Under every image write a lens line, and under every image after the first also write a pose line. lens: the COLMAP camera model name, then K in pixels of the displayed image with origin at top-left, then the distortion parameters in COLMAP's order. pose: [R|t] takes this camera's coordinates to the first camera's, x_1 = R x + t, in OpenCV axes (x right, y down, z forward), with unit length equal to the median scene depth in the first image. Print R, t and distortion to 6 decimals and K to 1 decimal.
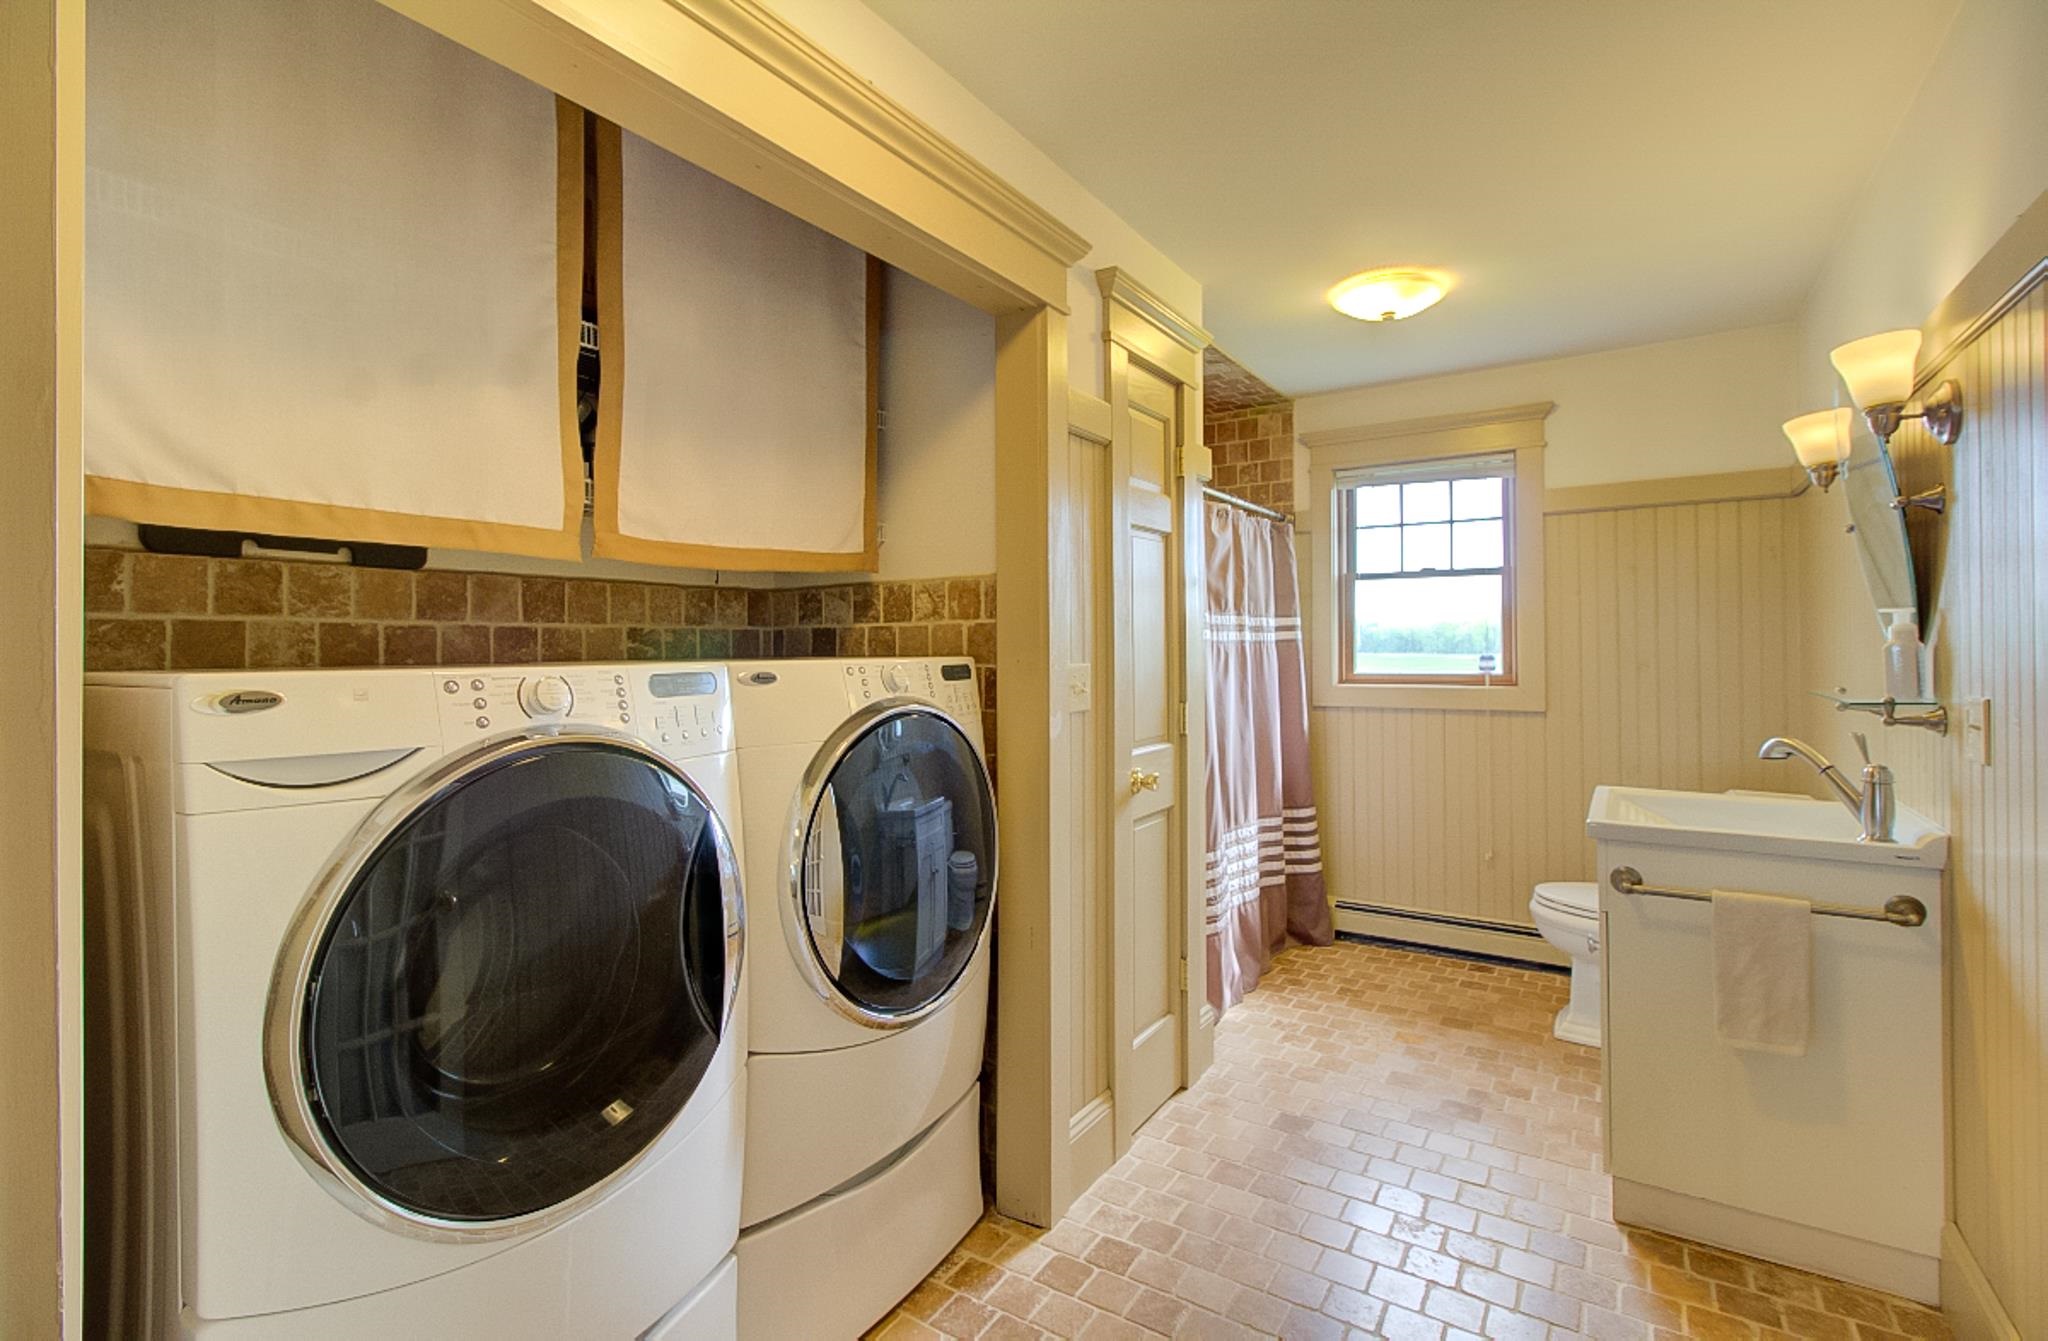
lens RADIAL K [[930.3, 0, 1027.8], [0, 930.3, 659.5], [0, 0, 1]] dist [-0.000355, -0.000006]
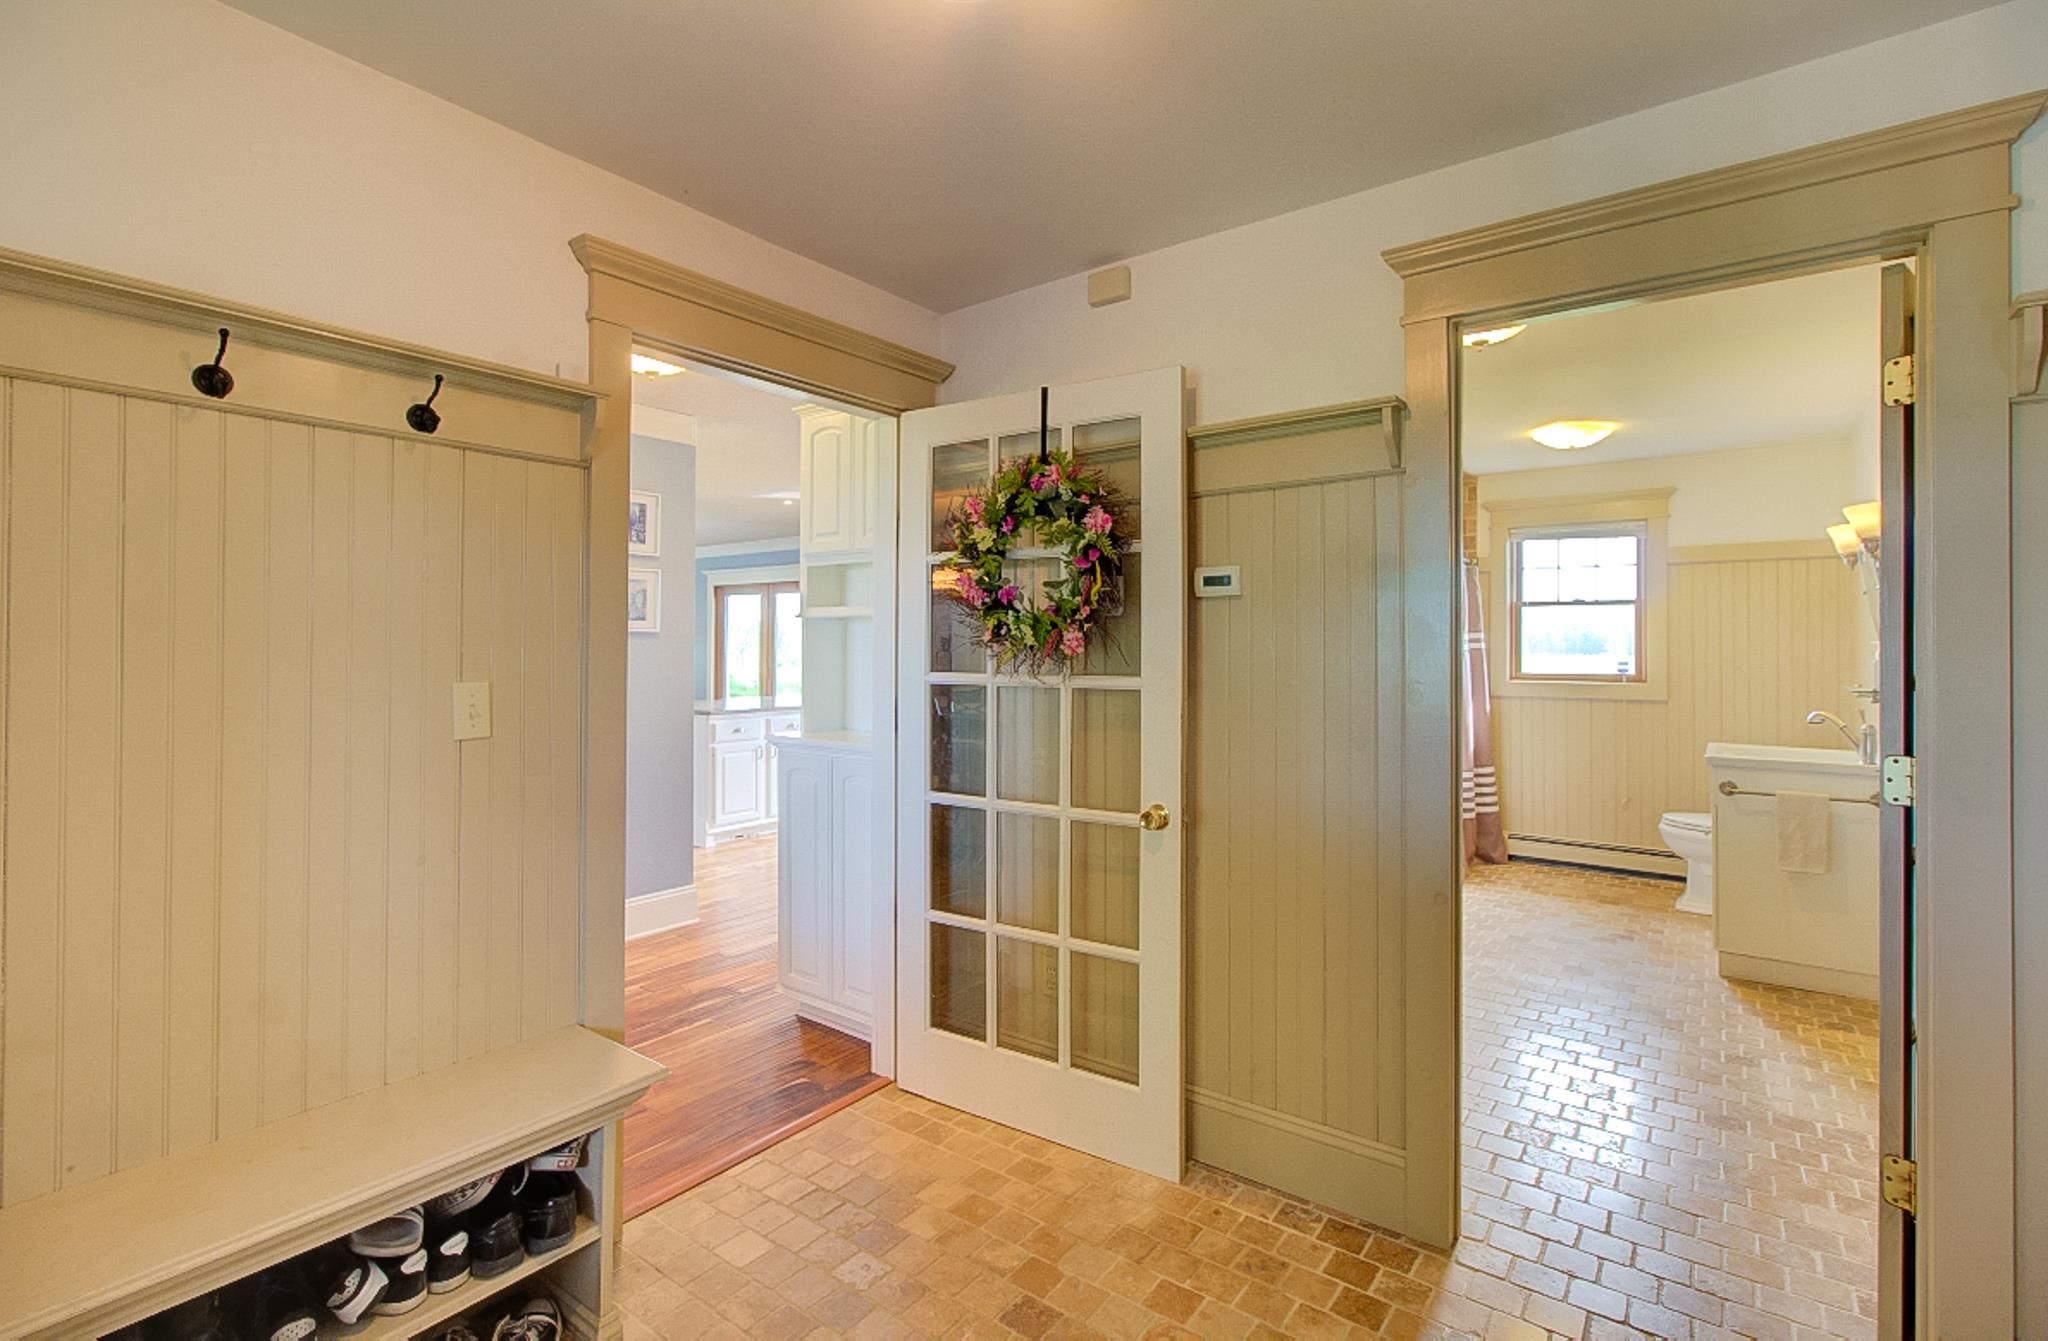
lens RADIAL K [[930.3, 0, 1022.2], [0, 930.3, 653.0], [0, 0, 1]] dist [-0.000355, -0.000006]
pose [[0.997405, 0.008445, -0.071503, -0.320901], [-0.008571, 0.999962, -0.001458, -0.006982], [0.071488, 0.002067, 0.997439, -0.484523]]
